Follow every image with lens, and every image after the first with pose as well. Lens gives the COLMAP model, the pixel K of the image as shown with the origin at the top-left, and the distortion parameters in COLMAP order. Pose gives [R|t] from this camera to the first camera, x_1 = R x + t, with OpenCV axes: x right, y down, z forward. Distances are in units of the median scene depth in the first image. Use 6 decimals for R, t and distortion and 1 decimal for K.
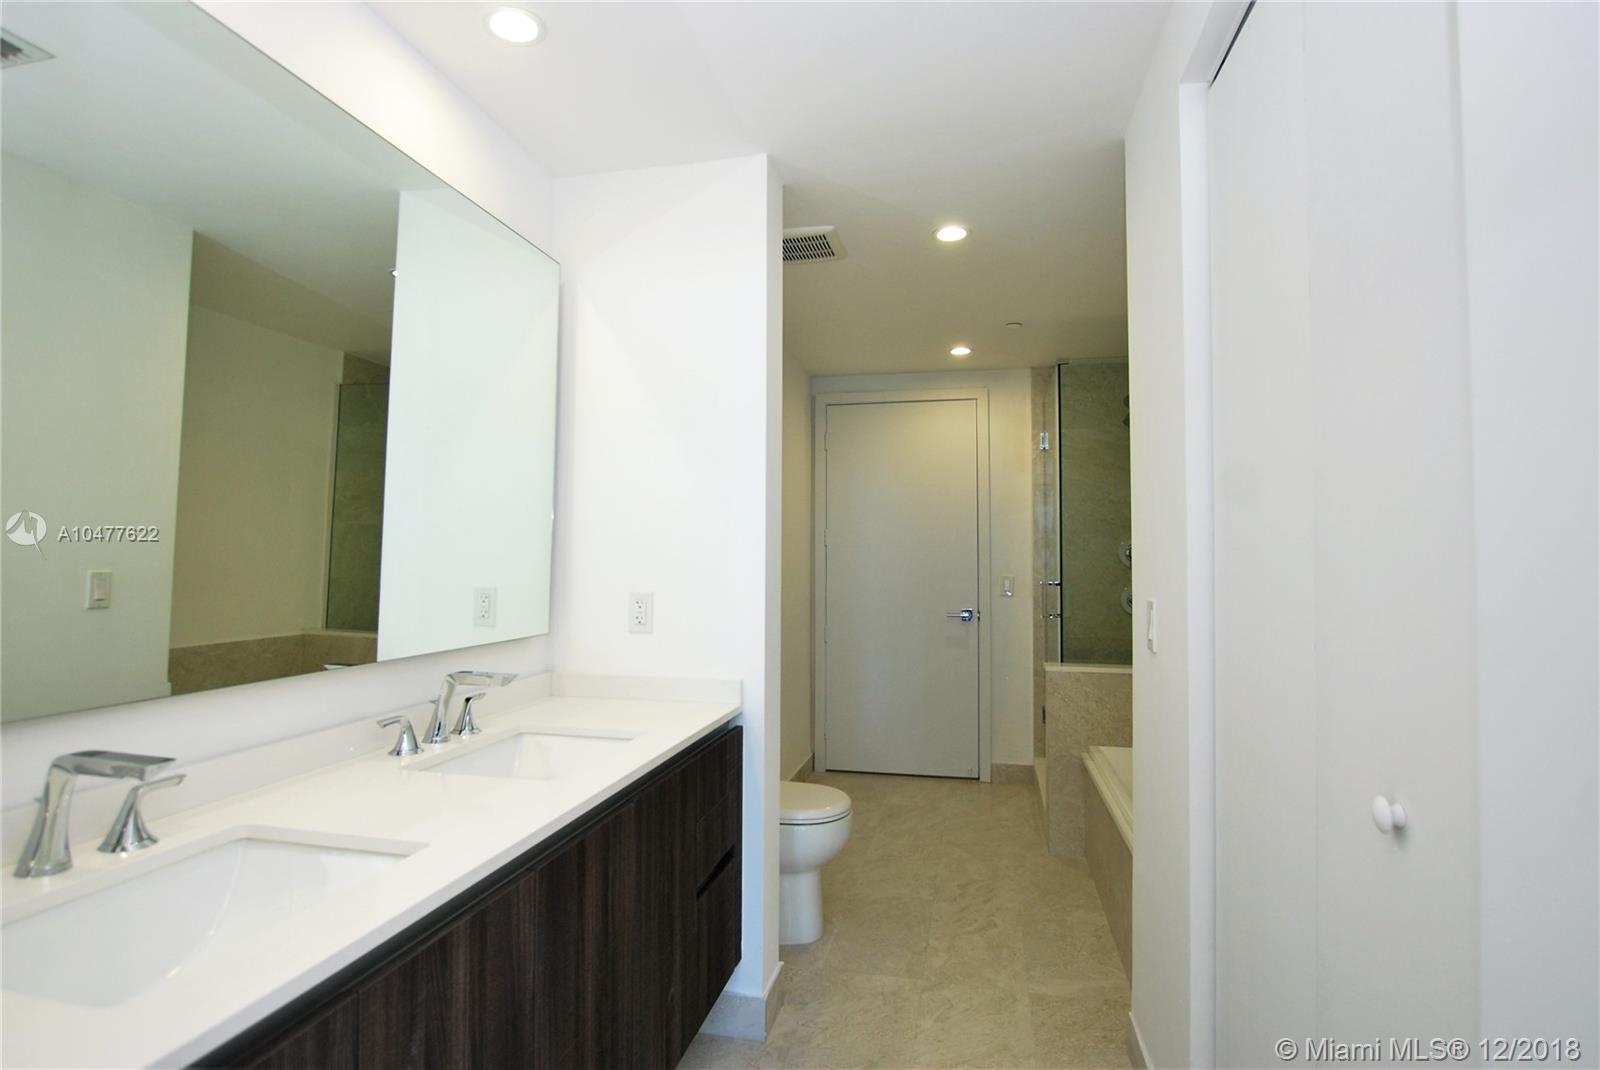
lens RADIAL K [[774.6, 0, 800.6], [0, 774.6, 536.1], [0, 0, 1]] dist [-0.000600, -0.000011]
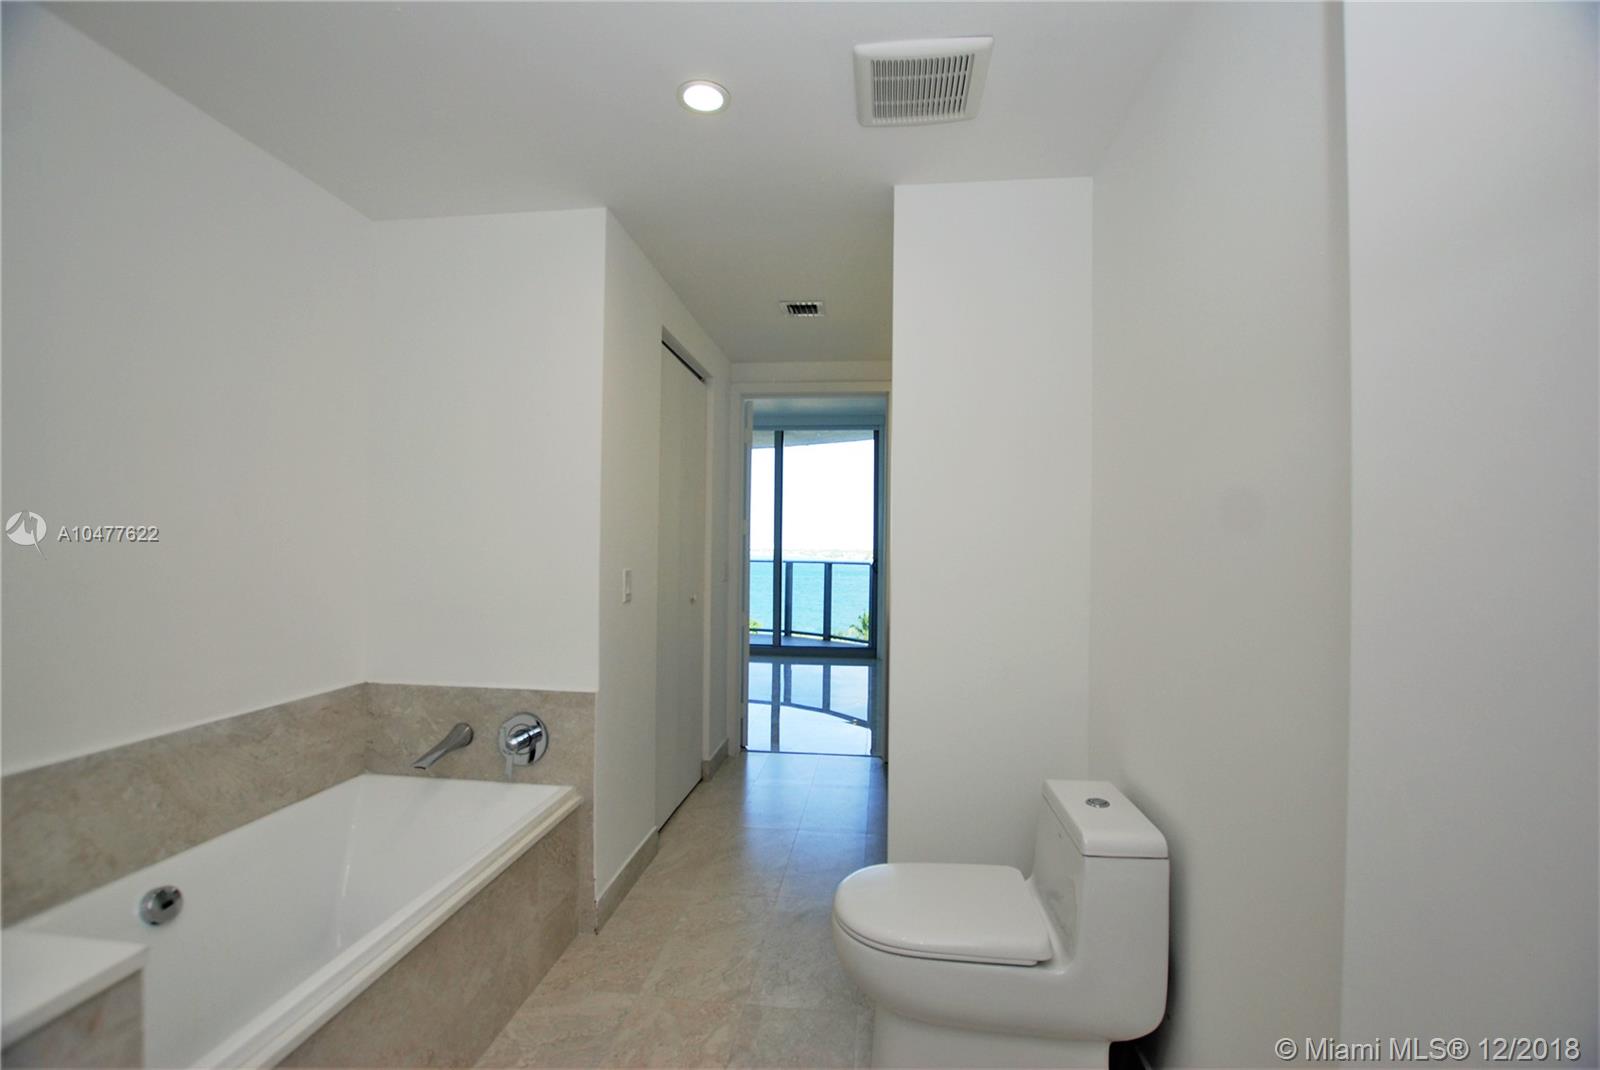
lens RADIAL K [[732.3, 0, 803.4], [0, 732.3, 533.2], [0, 0, 1]] dist [-0.006969, -0.001895]
pose [[-0.994163, -0.022516, -0.105515, 0.197699], [-0.018721, 0.999147, -0.036817, 0.046334], [0.106254, -0.034627, -0.993736, 1.934221]]
